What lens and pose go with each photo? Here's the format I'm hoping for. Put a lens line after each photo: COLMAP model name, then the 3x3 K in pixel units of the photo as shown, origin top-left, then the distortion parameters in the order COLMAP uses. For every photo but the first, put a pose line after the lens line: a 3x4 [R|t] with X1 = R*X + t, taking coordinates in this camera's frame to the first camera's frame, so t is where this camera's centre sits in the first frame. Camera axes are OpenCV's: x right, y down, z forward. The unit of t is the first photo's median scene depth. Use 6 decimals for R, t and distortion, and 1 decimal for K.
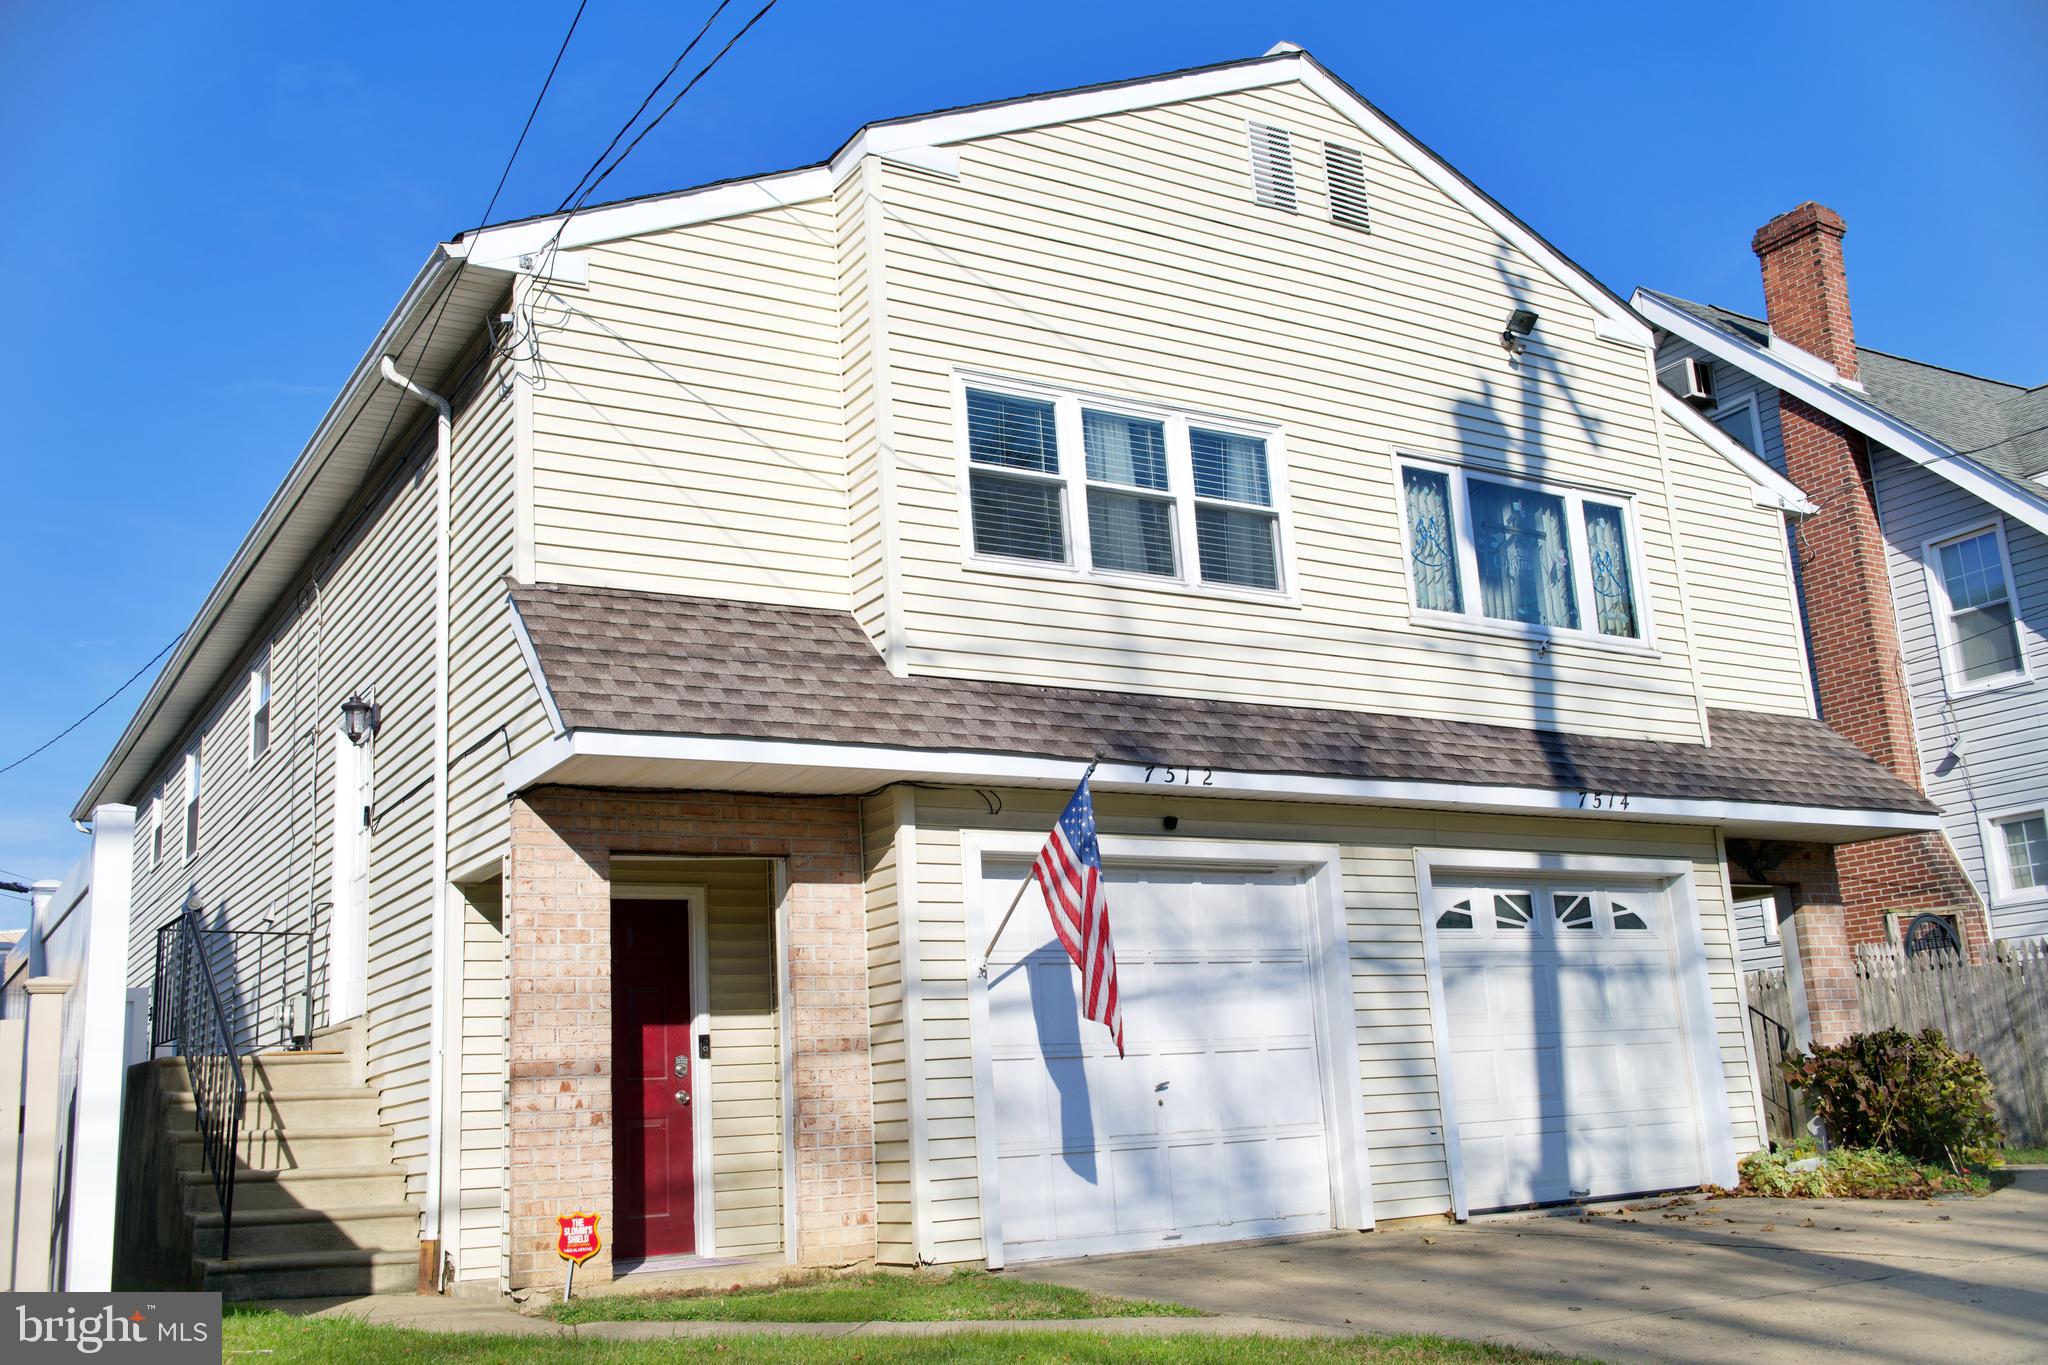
lens RADIAL K [[1902.6, 0, 1024.0], [0, 1902.6, 682.5], [0, 0, 1]] dist [-0.005130, -0.002548]
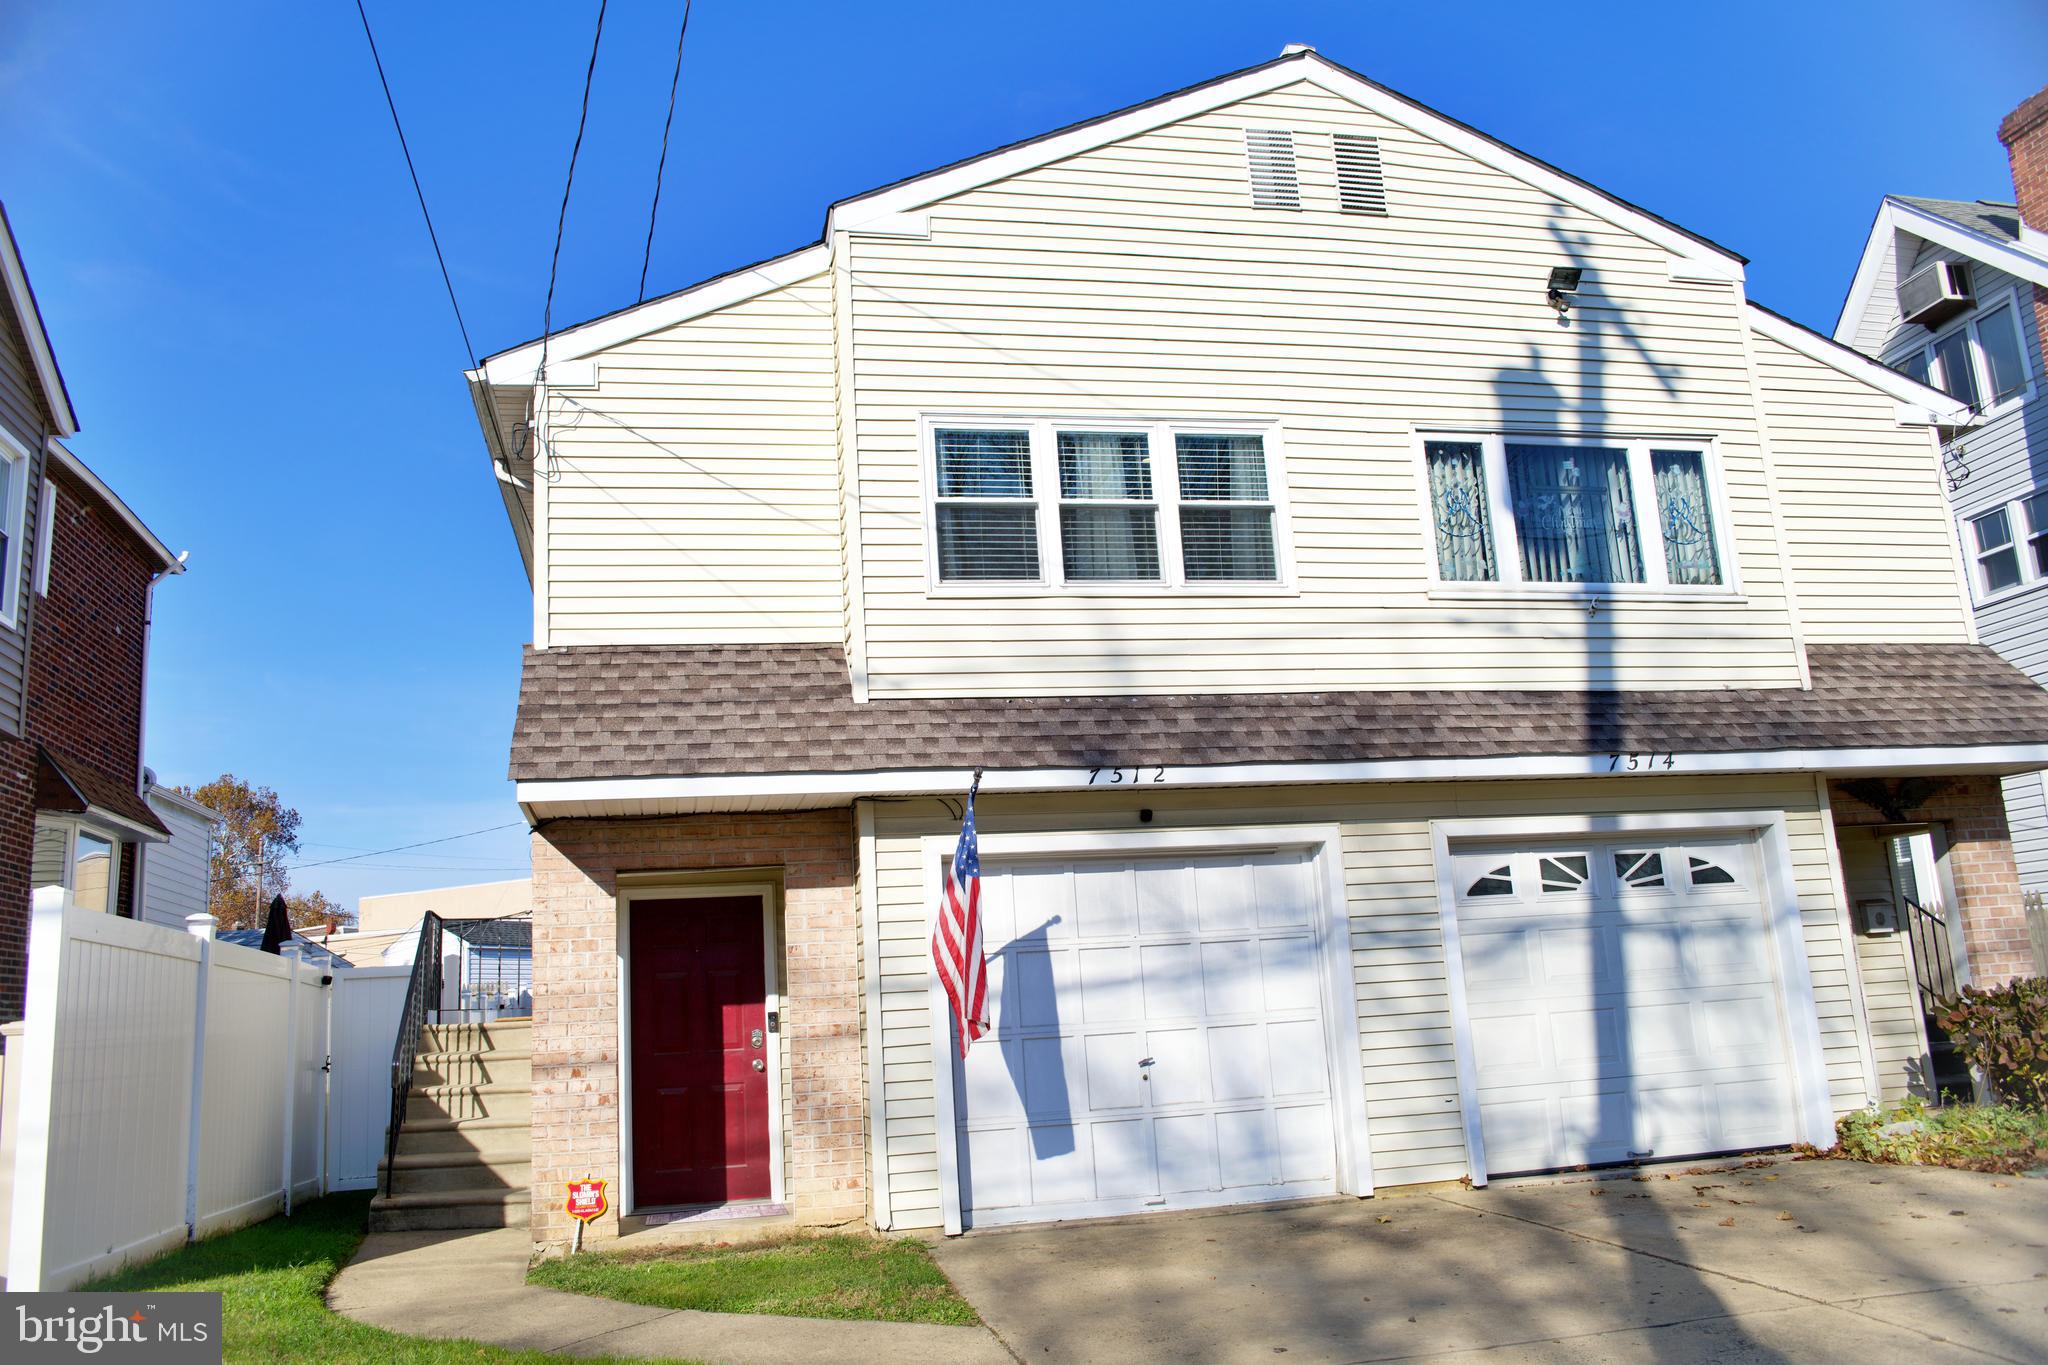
lens RADIAL K [[1597.5, 0, 1024.0], [0, 1597.5, 682.5], [0, 0, 1]] dist [-0.036170, 0.014373]
pose [[0.943251, -0.066886, -0.325275, 0.303375], [0.080600, 0.996329, 0.028856, -0.031176], [0.322151, -0.053436, 0.945179, 0.135364]]
